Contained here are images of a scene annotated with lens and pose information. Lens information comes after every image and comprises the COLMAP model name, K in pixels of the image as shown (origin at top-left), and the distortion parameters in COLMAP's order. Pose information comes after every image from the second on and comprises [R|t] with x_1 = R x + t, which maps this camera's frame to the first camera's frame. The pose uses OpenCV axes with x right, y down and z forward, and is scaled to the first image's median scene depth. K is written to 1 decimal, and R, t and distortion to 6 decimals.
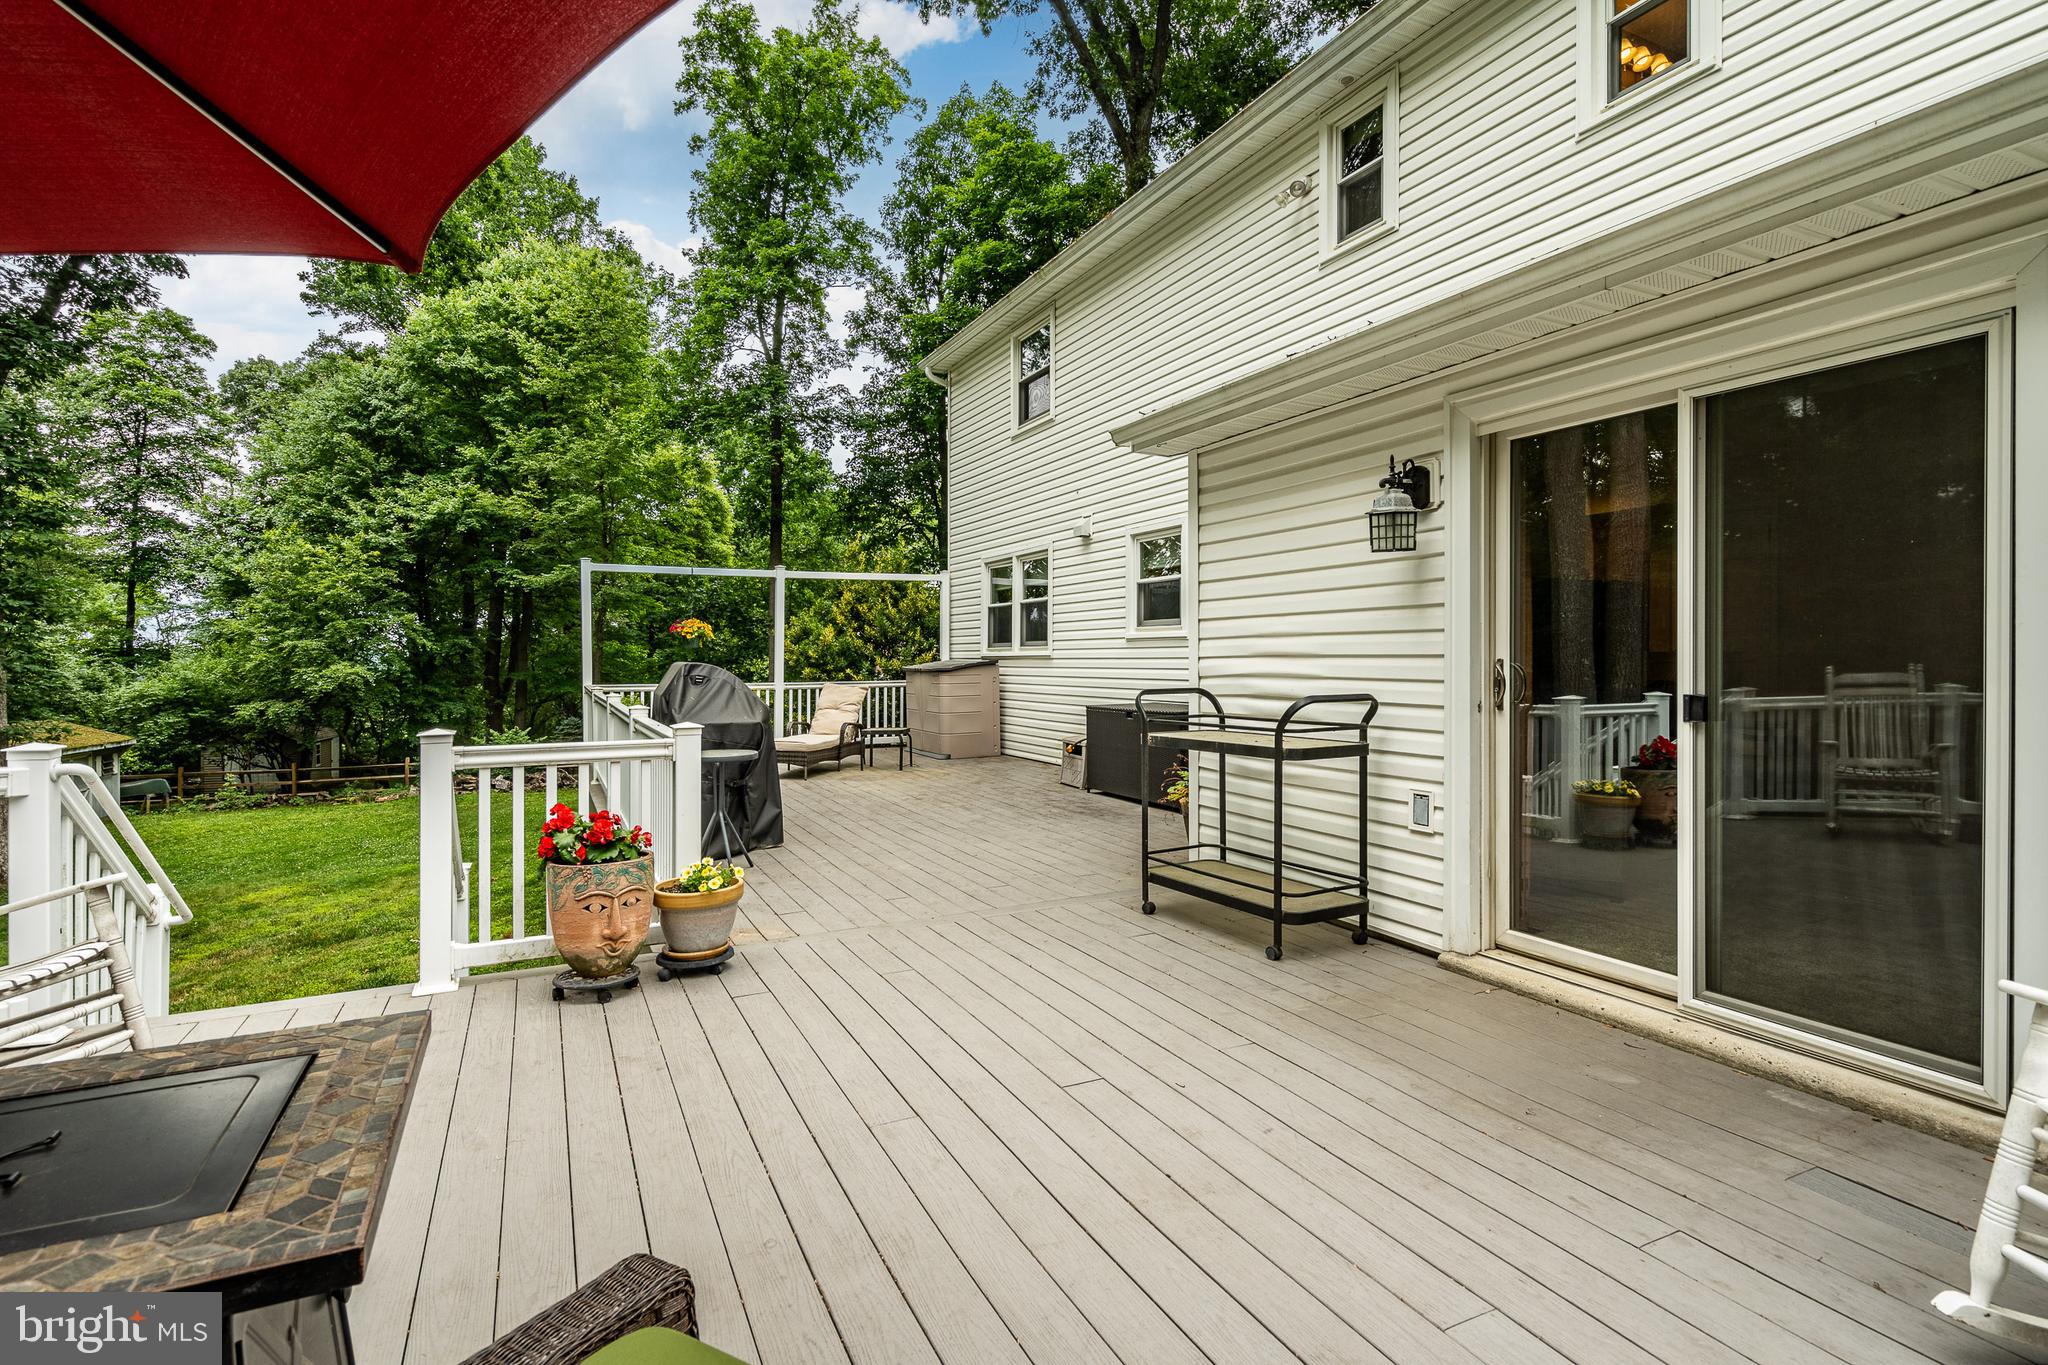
lens RADIAL K [[1007.3, 0, 1027.9], [0, 1007.3, 655.7], [0, 0, 1]] dist [-0.000040, 0.001811]
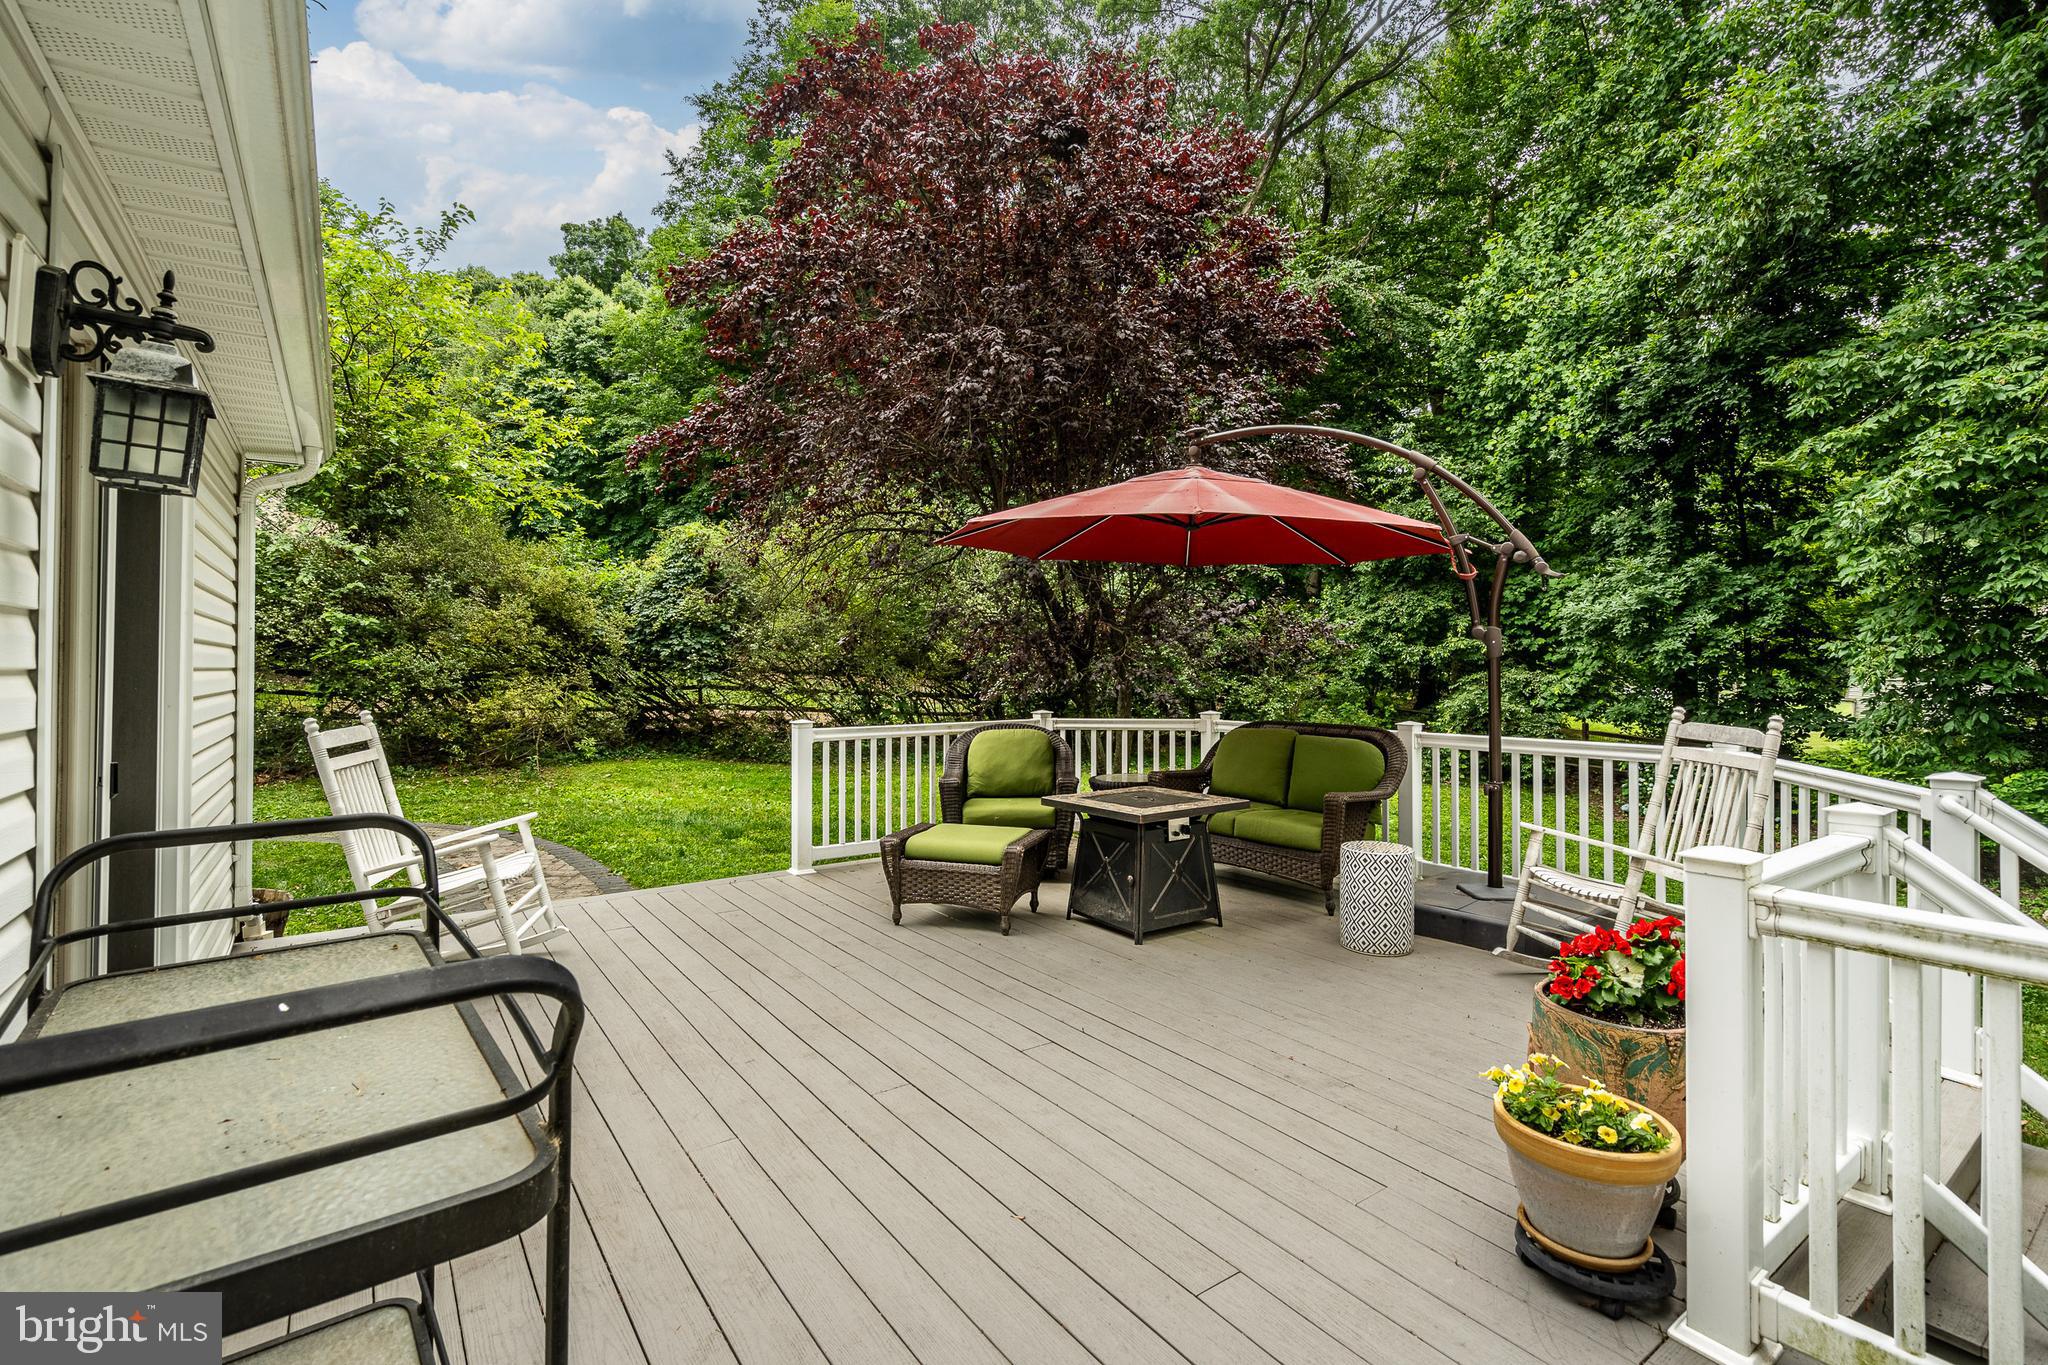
lens RADIAL K [[940.3, 0, 1013.8], [0, 940.3, 642.9], [0, 0, 1]] dist [-0.005103, 0.002252]
pose [[-0.987423, 0.007524, -0.157924, 0.006985], [0.011275, 0.999675, -0.022873, -0.002886], [0.157701, -0.024366, -0.987186, 0.179194]]
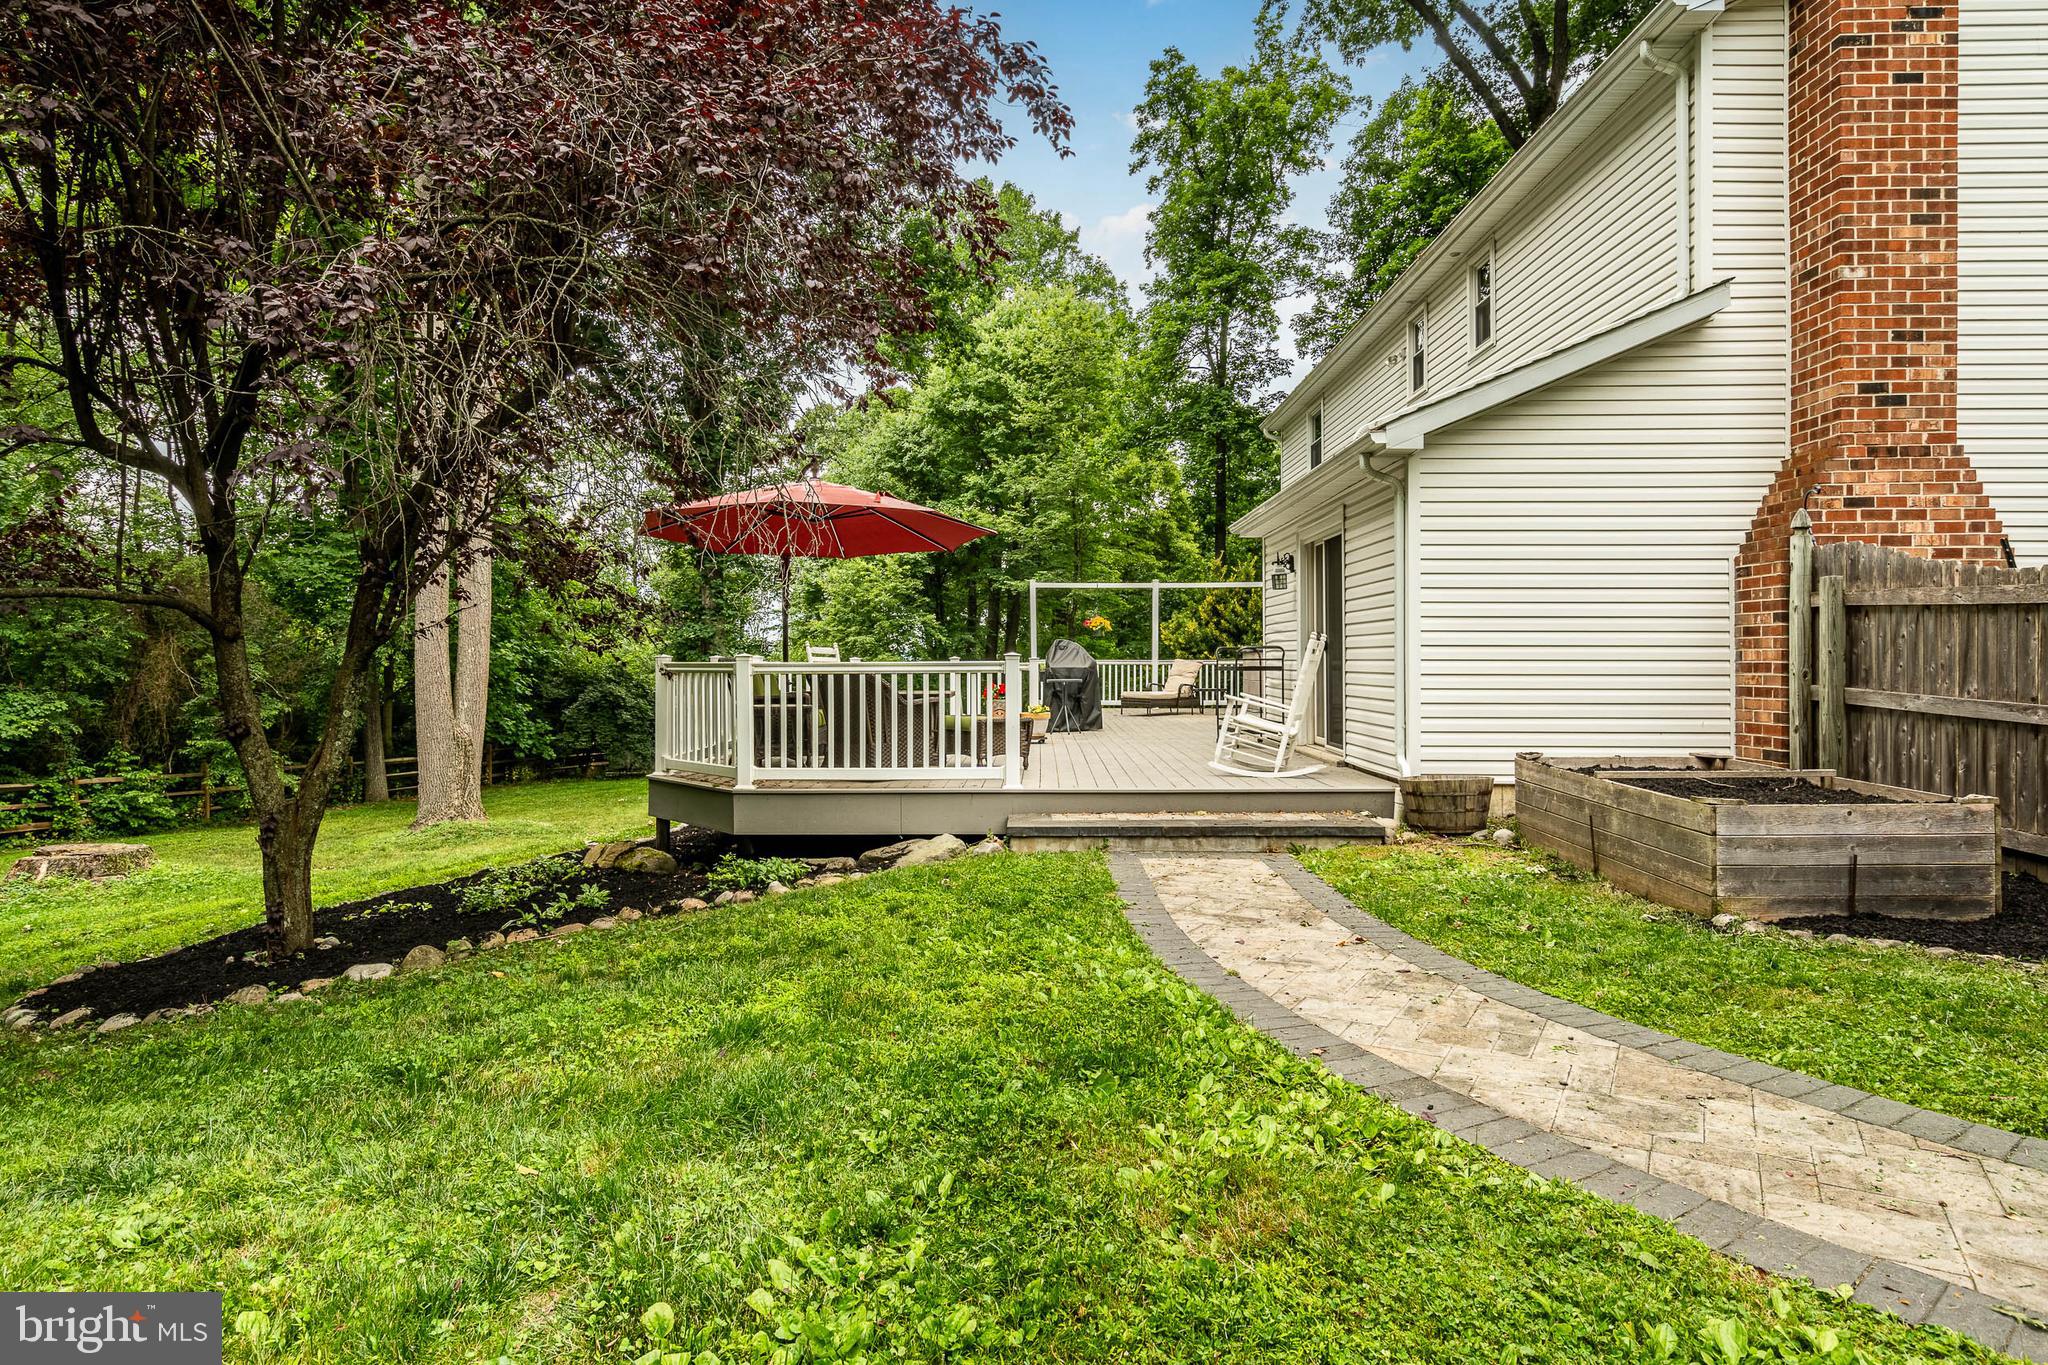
lens RADIAL K [[1173.3, 0, 1016.0], [0, 1173.3, 649.2], [0, 0, 1]] dist [0.003830, 0.002552]
pose [[0.890896, -0.000939, -0.454207, 0.136336], [-0.001457, 0.999987, -0.004925, 0.007800], [0.454206, 0.005050, 0.890882, -0.238115]]
